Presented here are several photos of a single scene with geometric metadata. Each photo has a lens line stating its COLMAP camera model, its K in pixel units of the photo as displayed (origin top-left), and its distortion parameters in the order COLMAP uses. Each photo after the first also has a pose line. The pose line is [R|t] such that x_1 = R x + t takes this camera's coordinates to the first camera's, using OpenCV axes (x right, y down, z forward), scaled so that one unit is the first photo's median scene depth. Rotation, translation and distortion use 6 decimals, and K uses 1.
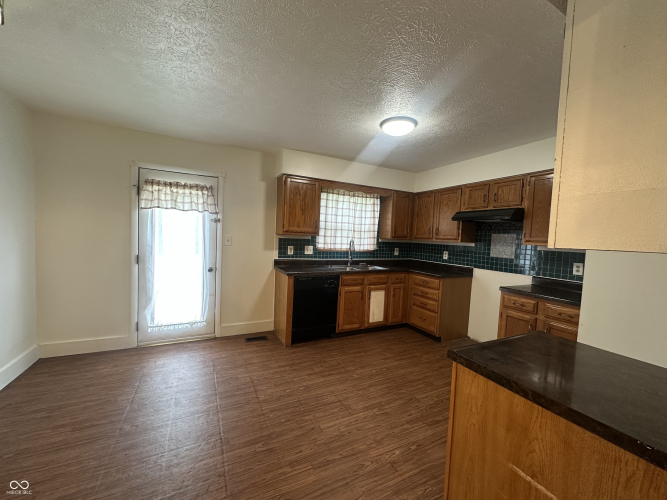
lens RADIAL K [[265.8, 0, 333.5], [0, 265.8, 250.0], [0, 0, 1]] dist [-0.001755, 0.000050]
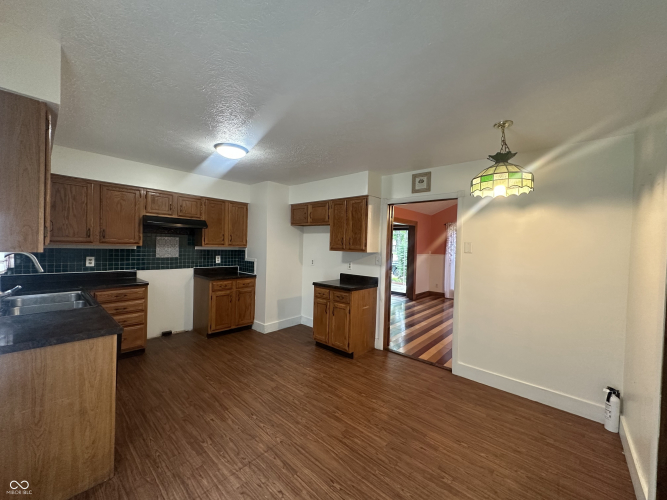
lens RADIAL K [[265.8, 0, 333.5], [0, 265.8, 250.0], [0, 0, 1]] dist [-0.001755, 0.000050]
pose [[-0.371540, -0.070604, 0.925728, -0.737597], [0.000688, 0.997083, 0.076322, -0.094198], [-0.928417, 0.028994, -0.370408, 0.758412]]
